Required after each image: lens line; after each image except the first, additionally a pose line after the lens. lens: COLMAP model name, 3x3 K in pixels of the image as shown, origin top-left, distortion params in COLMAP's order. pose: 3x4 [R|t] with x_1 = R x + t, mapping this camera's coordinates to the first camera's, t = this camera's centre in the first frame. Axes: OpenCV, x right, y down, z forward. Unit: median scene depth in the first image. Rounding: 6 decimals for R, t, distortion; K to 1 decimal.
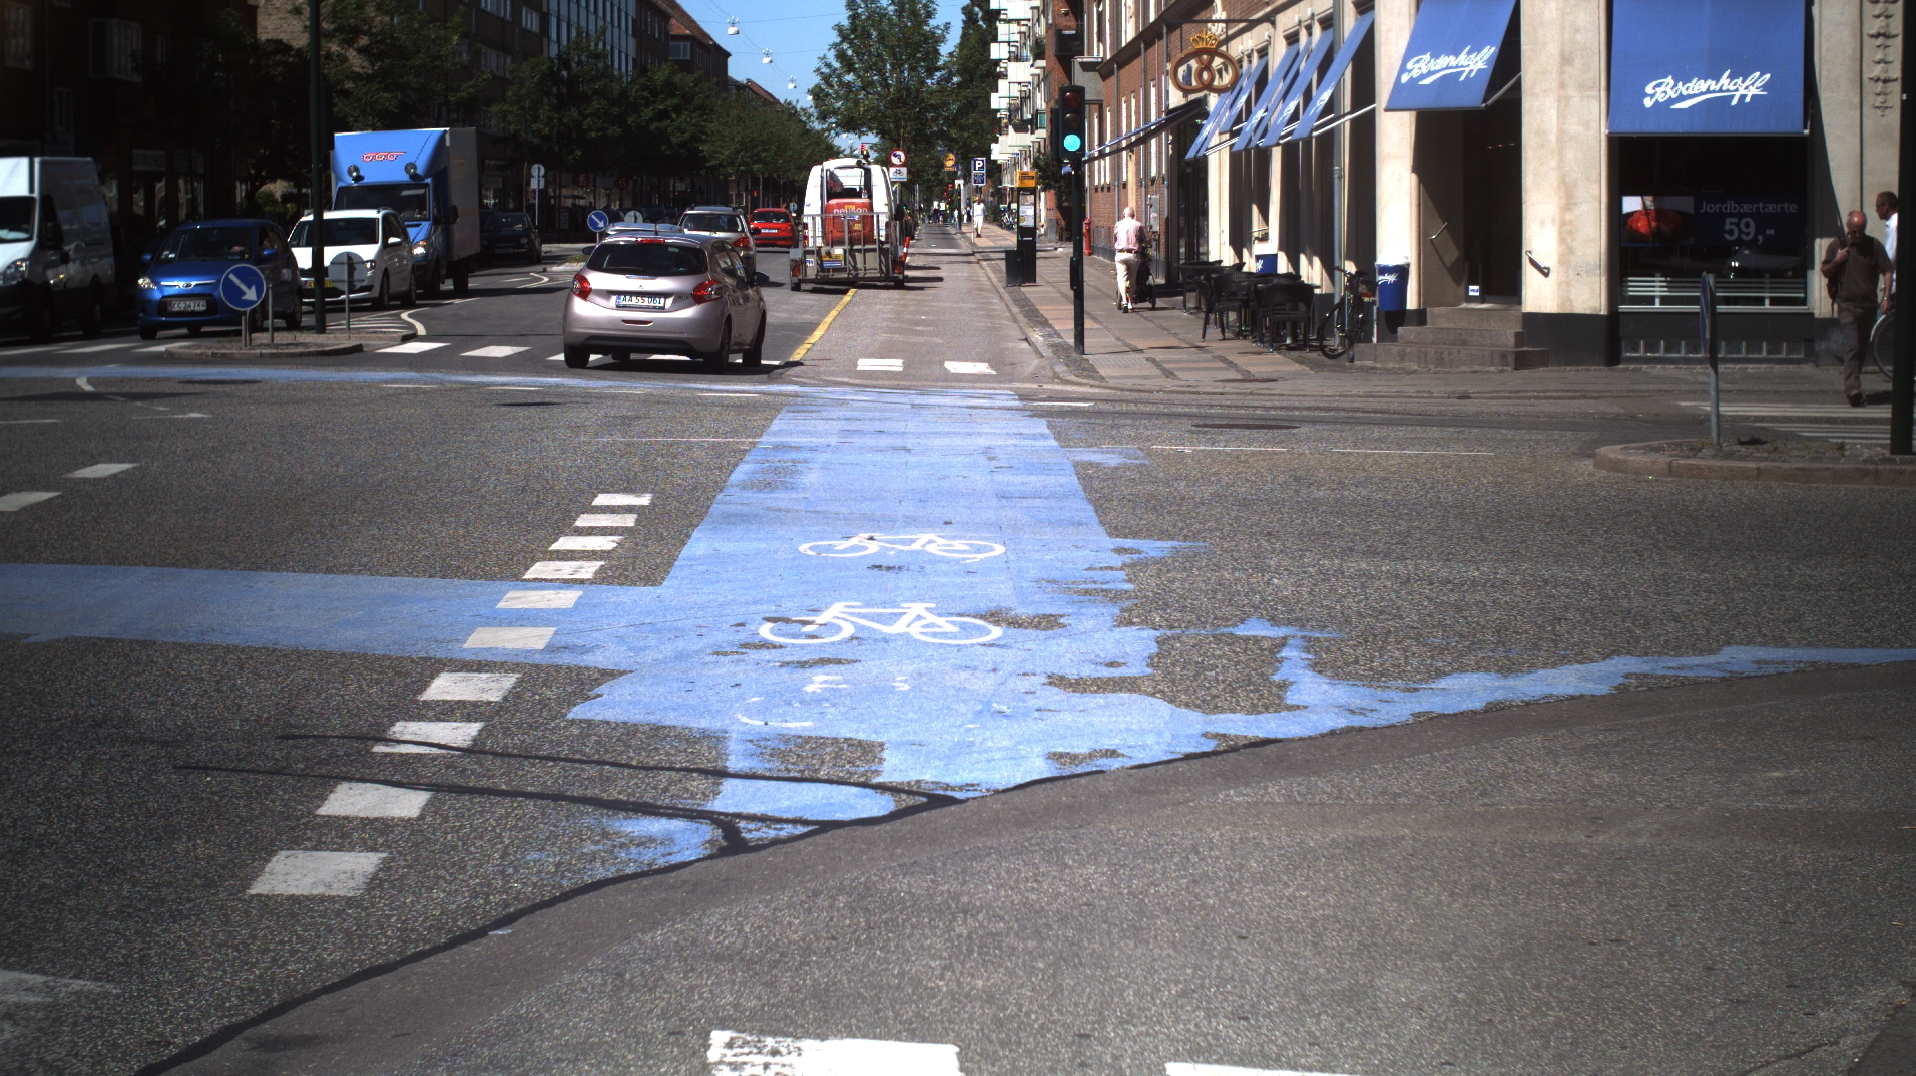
lens RADIAL K [[3309.6, 0, 958.0], [0, 3309.6, 538.0], [0, 0, 1]] dist [-0.323326, 0.618724]
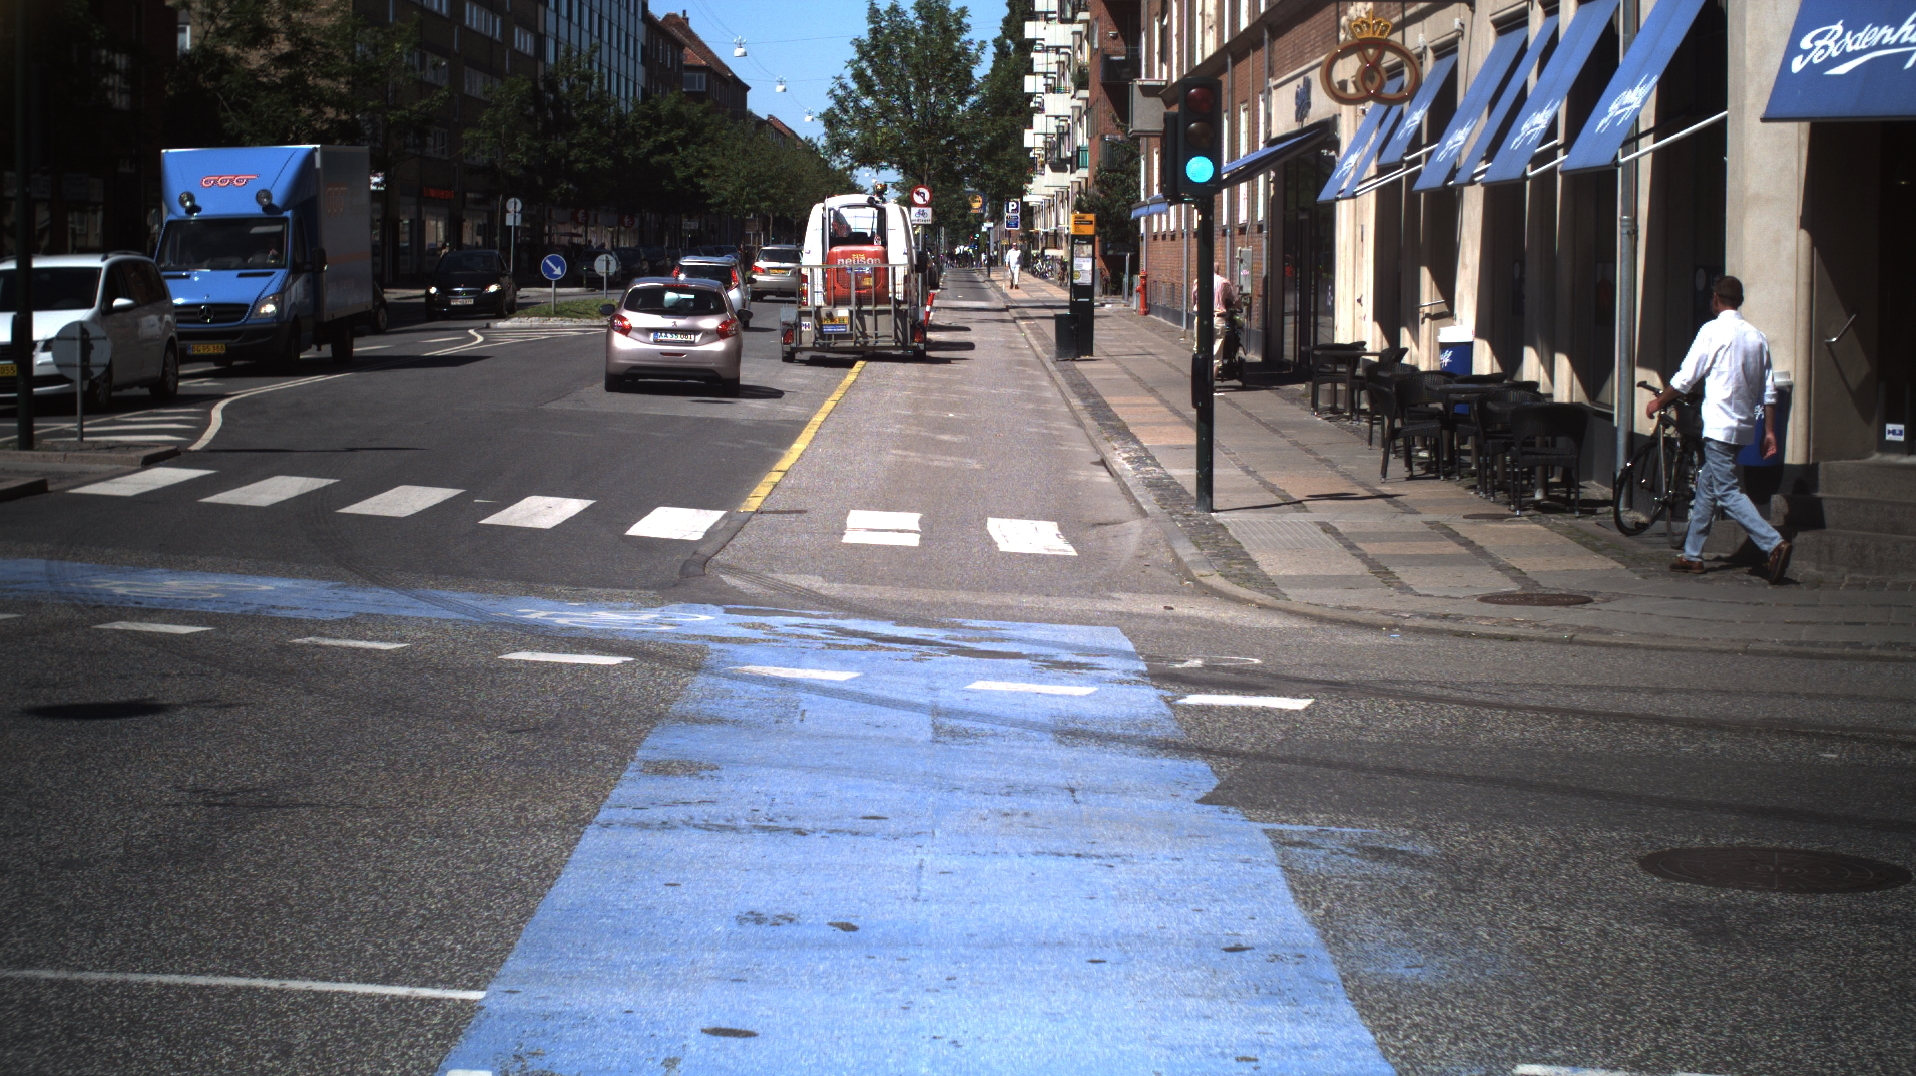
lens RADIAL K [[3309.6, 0, 958.0], [0, 3309.6, 538.0], [0, 0, 1]] dist [-0.323326, 0.618724]
pose [[0.999853, 0.016035, -0.005993, -0.004406], [-0.016110, 0.999790, -0.012702, -0.031843], [0.005788, 0.012797, 0.999901, 0.288411]]
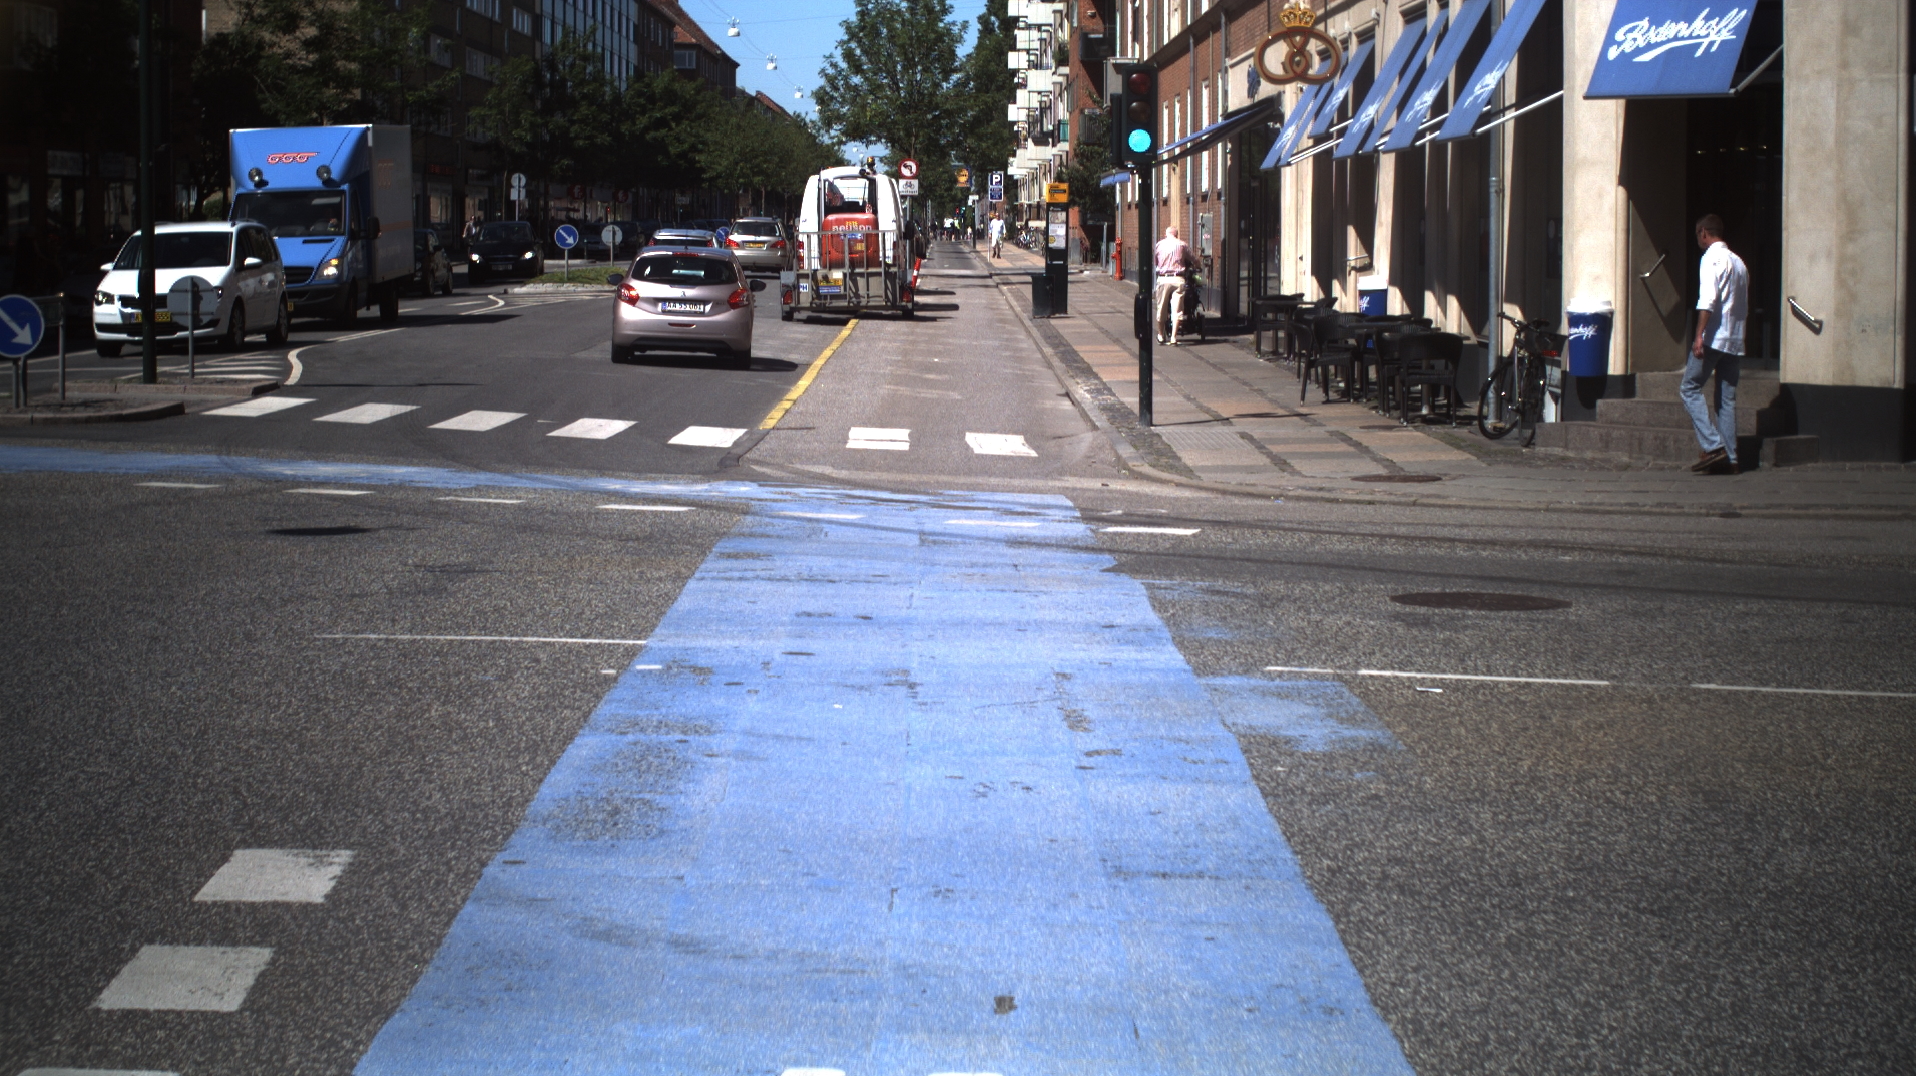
lens RADIAL K [[3309.6, 0, 958.0], [0, 3309.6, 538.0], [0, 0, 1]] dist [-0.323326, 0.618724]
pose [[0.999944, 0.010249, -0.002568, -0.002723], [-0.010262, 0.999934, -0.005095, -0.019575], [0.002515, 0.005121, 0.999984, 0.192500]]
